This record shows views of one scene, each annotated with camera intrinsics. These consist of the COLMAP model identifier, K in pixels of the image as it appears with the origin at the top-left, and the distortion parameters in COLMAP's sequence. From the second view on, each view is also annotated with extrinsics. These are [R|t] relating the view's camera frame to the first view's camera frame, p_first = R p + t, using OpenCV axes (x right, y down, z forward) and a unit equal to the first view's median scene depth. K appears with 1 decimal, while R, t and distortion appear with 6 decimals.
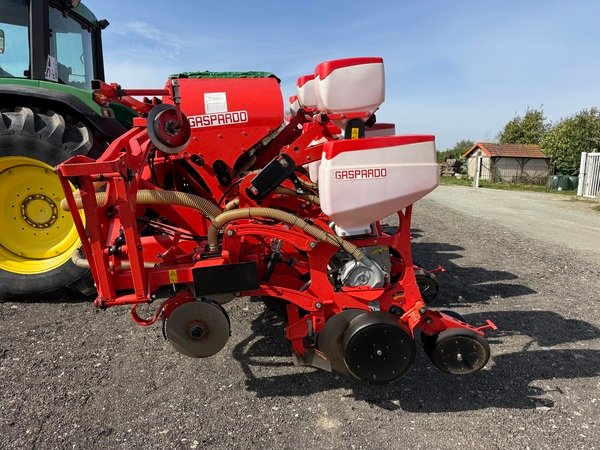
lens RADIAL K [[438.1, 0, 300.0], [0, 438.1, 225.0], [0, 0, 1]] dist [0.024175, -0.009541]
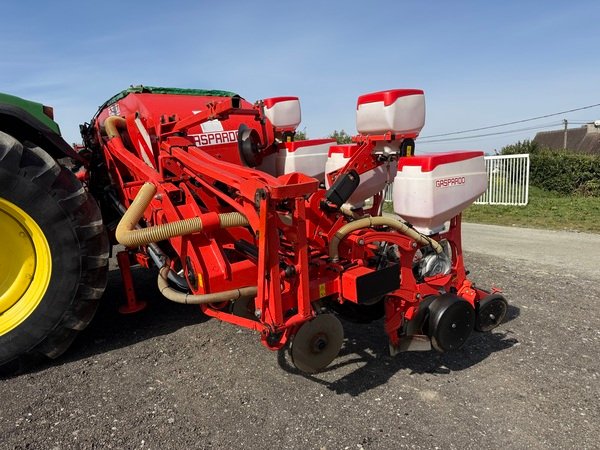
lens RADIAL K [[438.1, 0, 300.0], [0, 438.1, 225.0], [0, 0, 1]] dist [0.024175, -0.009541]
pose [[0.857347, -0.095703, 0.505764, -0.656690], [0.116777, 0.993107, -0.010035, -0.024607], [-0.501318, 0.067665, 0.862613, 0.106343]]
